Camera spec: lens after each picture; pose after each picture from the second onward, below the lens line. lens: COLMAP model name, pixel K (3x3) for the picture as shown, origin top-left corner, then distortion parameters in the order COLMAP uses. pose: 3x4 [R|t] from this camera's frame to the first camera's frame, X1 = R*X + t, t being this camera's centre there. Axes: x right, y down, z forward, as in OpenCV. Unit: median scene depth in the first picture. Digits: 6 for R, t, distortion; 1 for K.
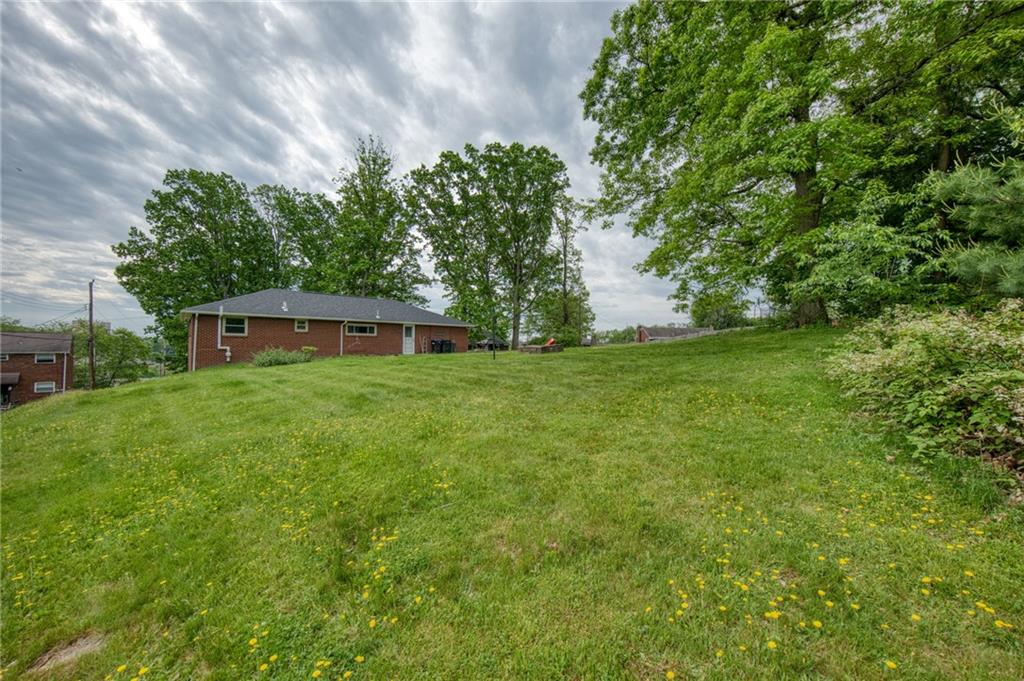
lens RADIAL K [[365.1, 0, 515.7], [0, 365.1, 338.6], [0, 0, 1]] dist [-0.023241, -0.001244]
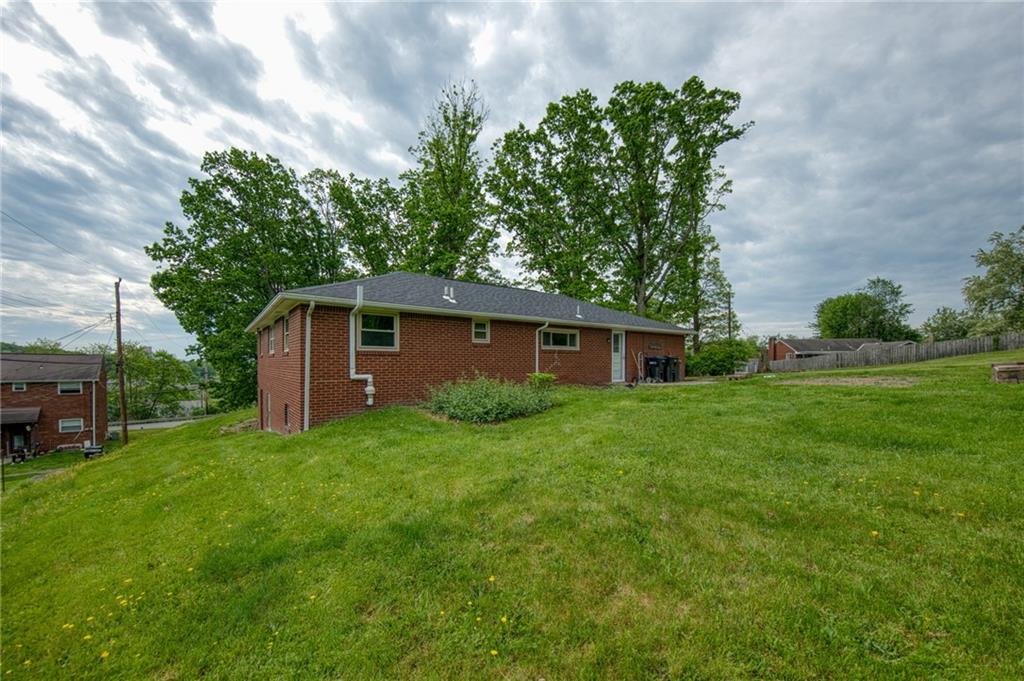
lens RADIAL K [[384.6, 0, 503.8], [0, 384.6, 368.6], [0, 0, 1]] dist [-0.020584, -0.001296]
pose [[0.994621, -0.010551, -0.103047, -0.222283], [0.013749, 0.999444, 0.030375, 0.000648], [0.102669, -0.031628, 0.994213, 0.200808]]
